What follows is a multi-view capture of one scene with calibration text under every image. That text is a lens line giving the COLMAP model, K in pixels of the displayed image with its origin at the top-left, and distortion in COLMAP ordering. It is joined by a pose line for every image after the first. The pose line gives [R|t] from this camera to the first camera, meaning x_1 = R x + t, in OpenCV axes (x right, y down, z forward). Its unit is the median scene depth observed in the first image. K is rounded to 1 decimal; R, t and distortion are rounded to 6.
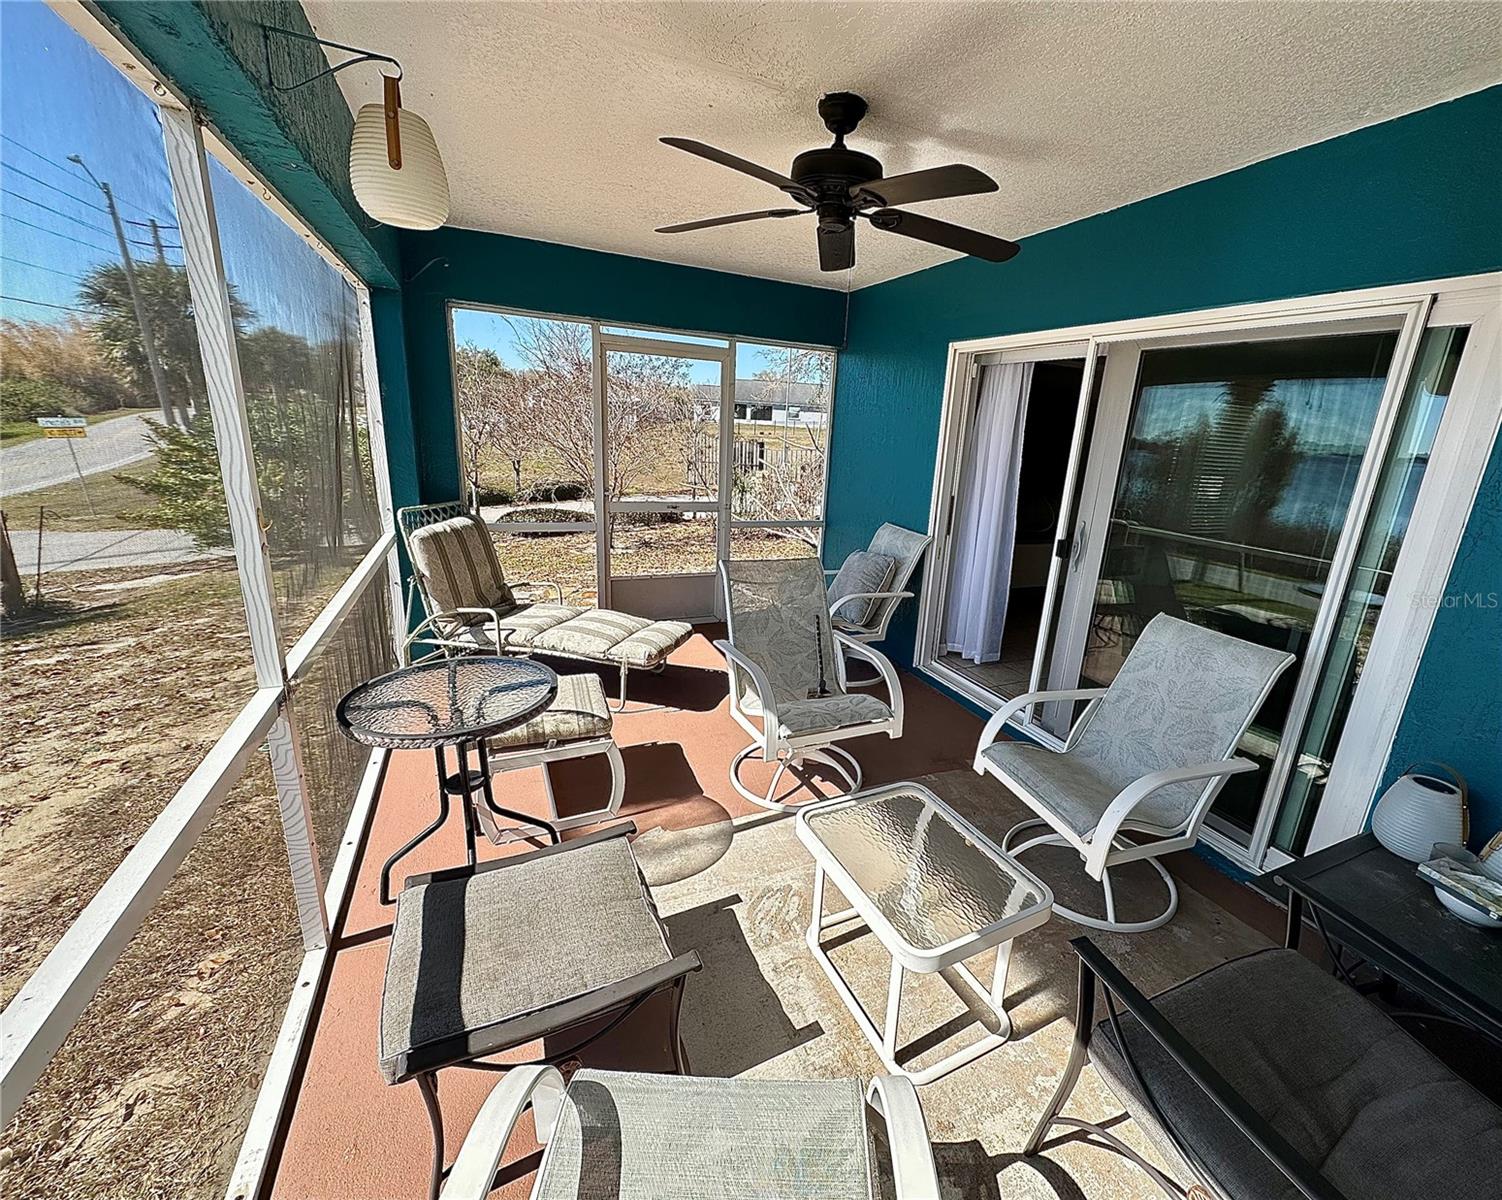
lens RADIAL K [[630.0, 0, 783.4], [0, 630.0, 597.6], [0, 0, 1]] dist [0.038857, 0.000051]
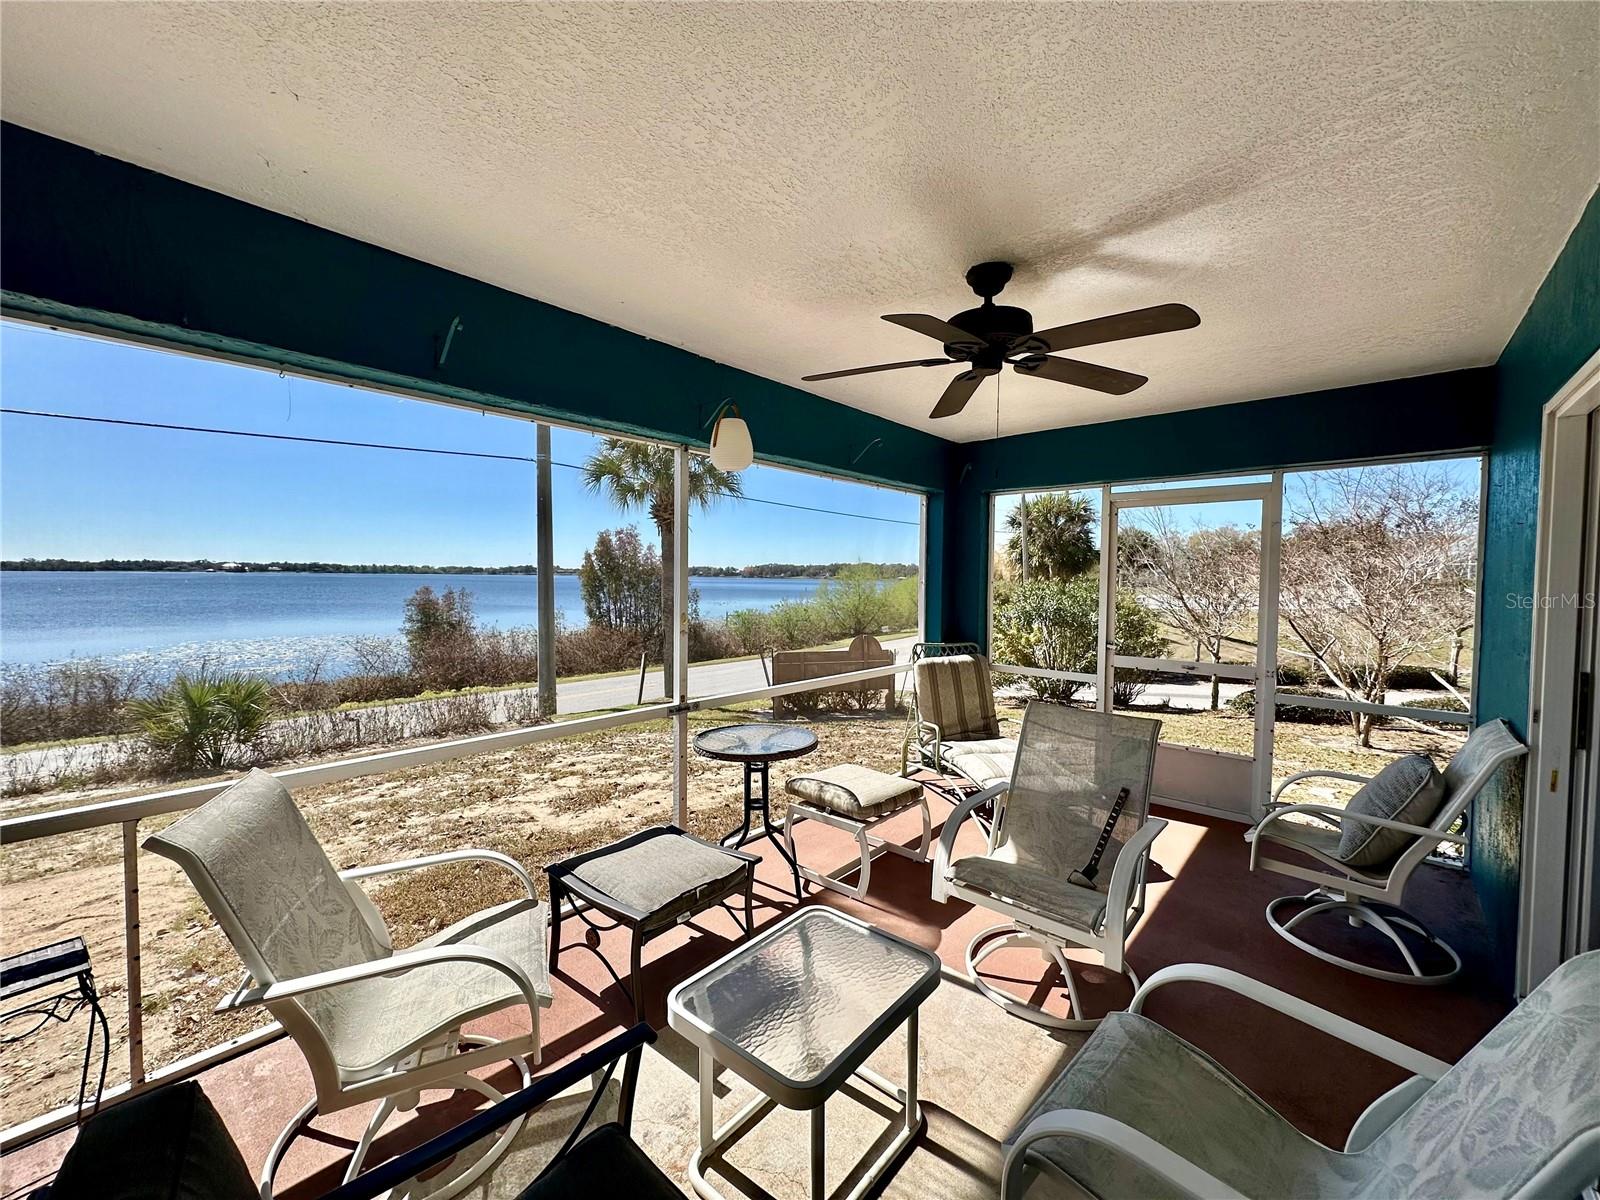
lens RADIAL K [[630.7, 0, 800.0], [0, 630.7, 600.0], [0, 0, 1]] dist [-0.011672, -0.000021]
pose [[0.400334, -0.017738, -0.916198, 0.672445], [-0.234031, 0.964678, -0.120937, -0.009012], [0.885981, 0.262834, 0.382042, 0.310158]]
